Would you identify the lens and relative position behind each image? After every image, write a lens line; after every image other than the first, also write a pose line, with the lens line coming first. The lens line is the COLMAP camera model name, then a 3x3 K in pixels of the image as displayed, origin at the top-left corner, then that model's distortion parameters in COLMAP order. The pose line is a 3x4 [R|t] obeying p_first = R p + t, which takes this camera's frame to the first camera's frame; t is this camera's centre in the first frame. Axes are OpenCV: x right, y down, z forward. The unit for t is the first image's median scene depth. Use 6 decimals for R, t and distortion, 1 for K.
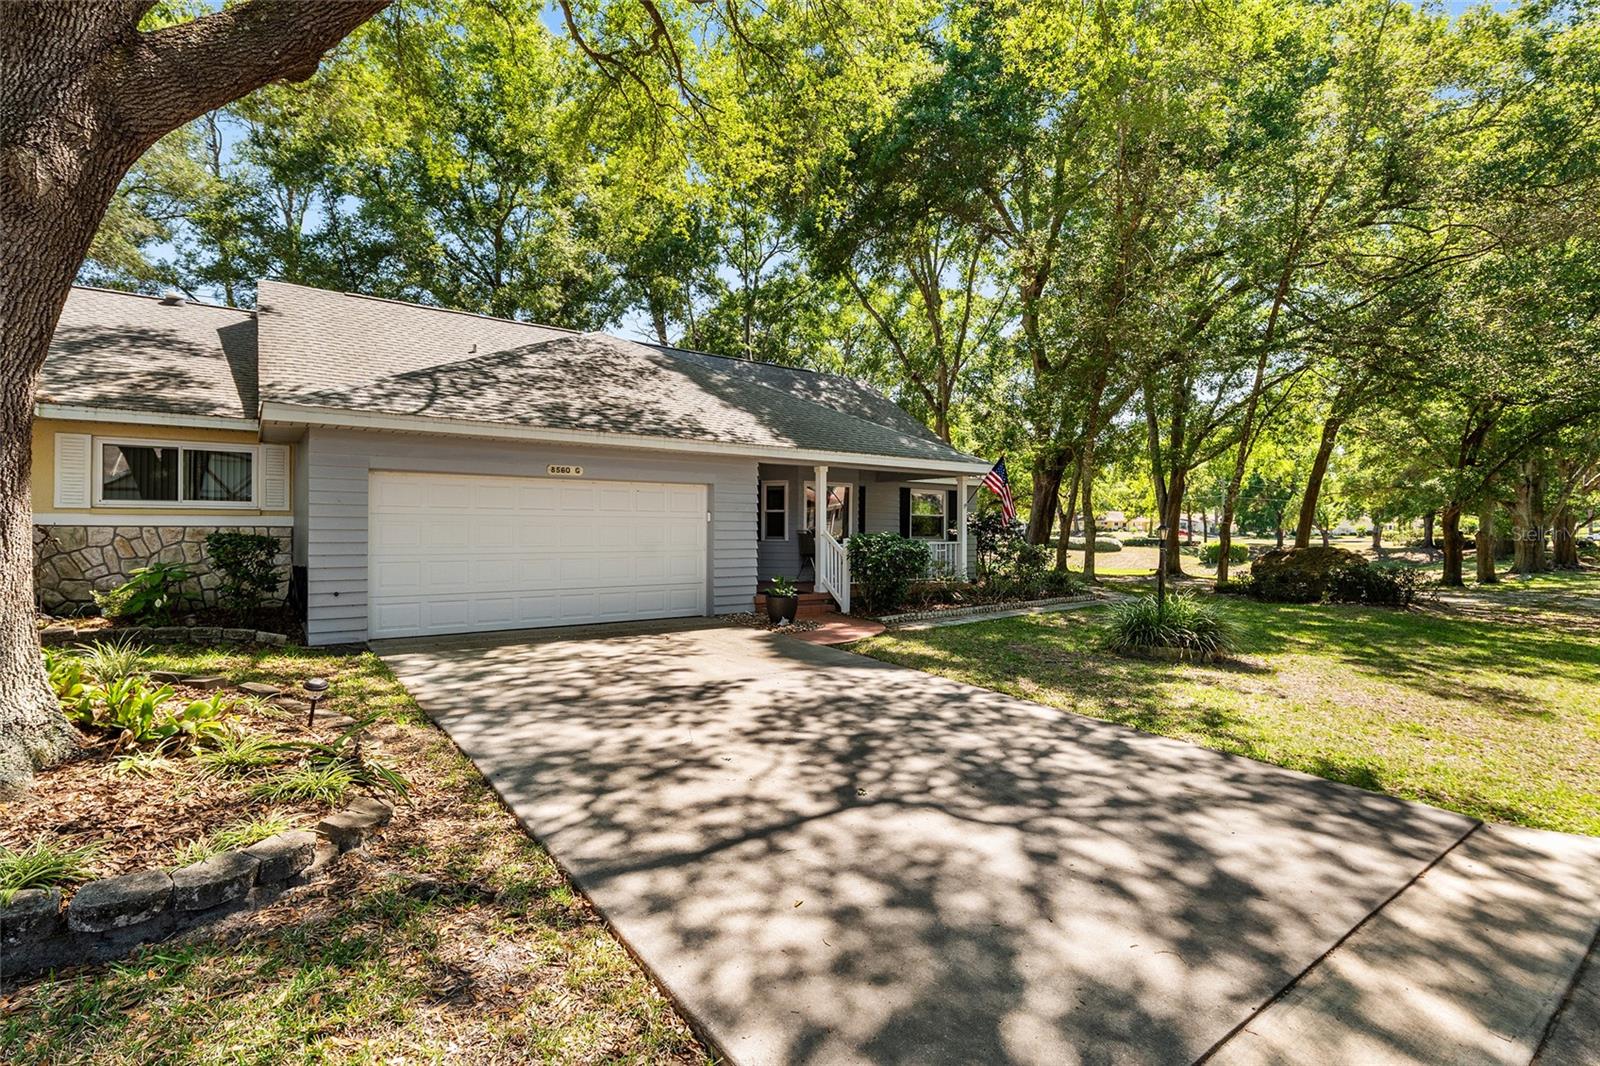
lens RADIAL K [[778.1, 0, 804.5], [0, 778.1, 541.0], [0, 0, 1]] dist [0.002528, 0.000189]
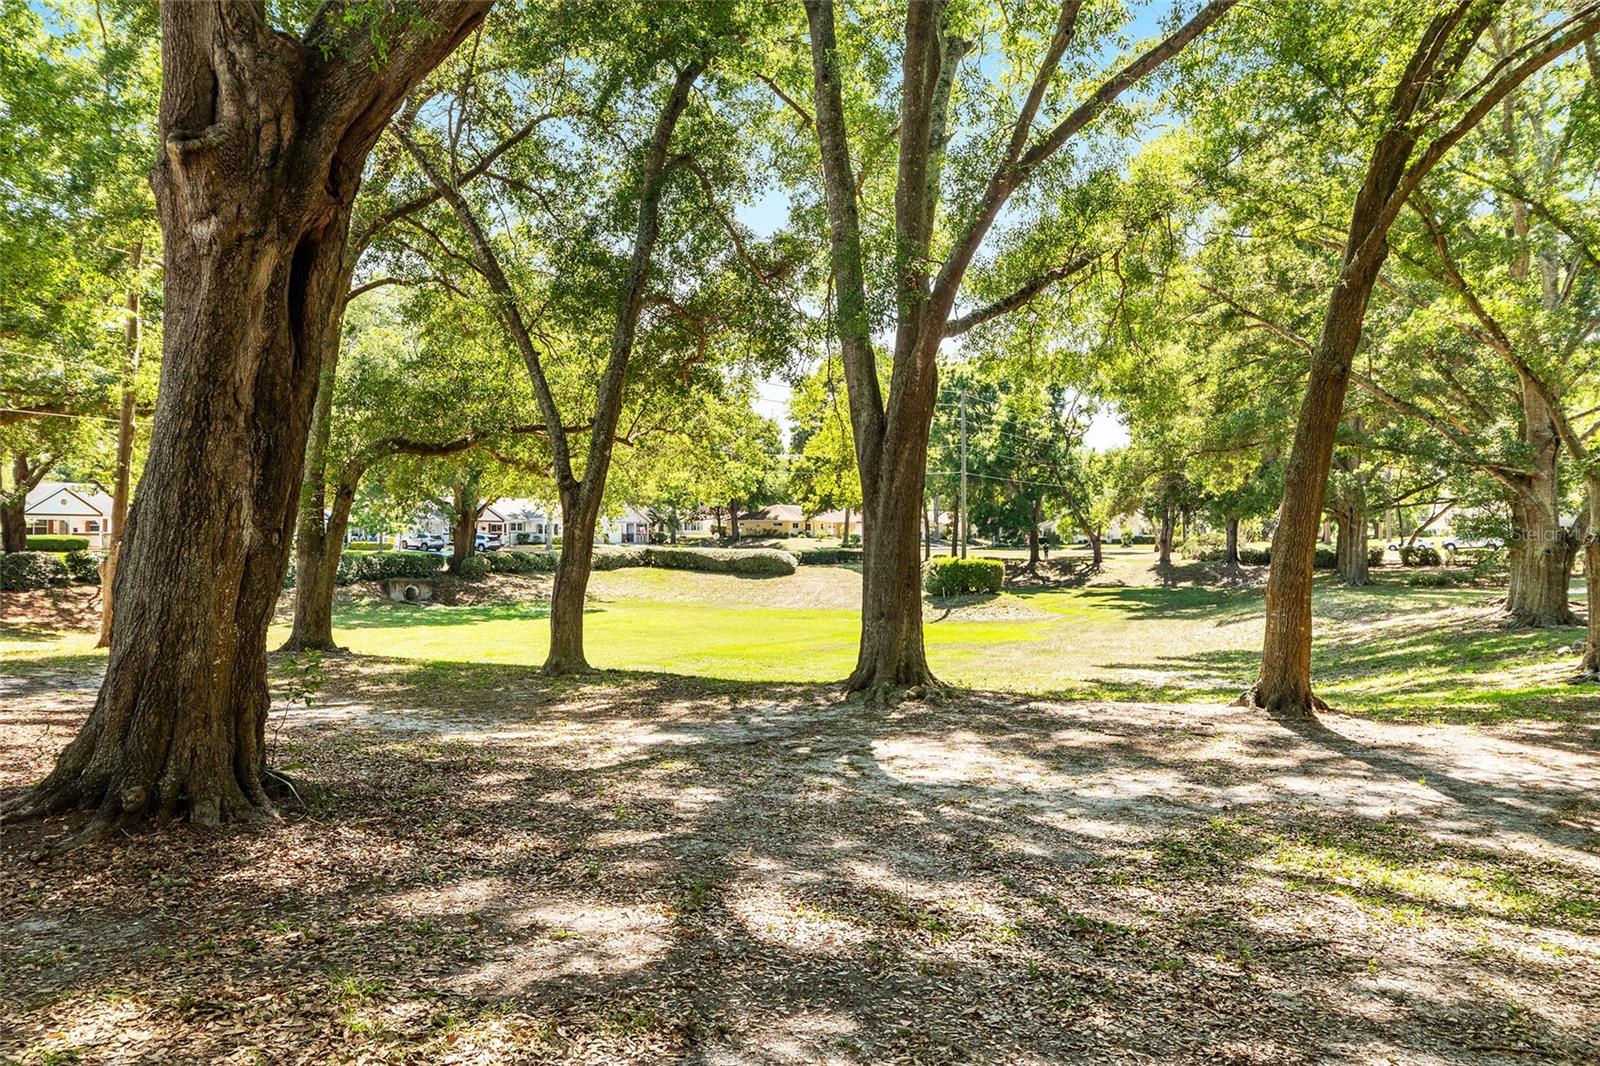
lens RADIAL K [[1238.1, 0, 799.6], [0, 1238.1, 534.9], [0, 0, 1]] dist [-0.000042, 0.000013]
pose [[0.929057, 0.000355, 0.369938, 0.091531], [0.005090, 0.999893, -0.013742, -0.002111], [-0.369903, 0.014650, 0.928955, 0.200570]]
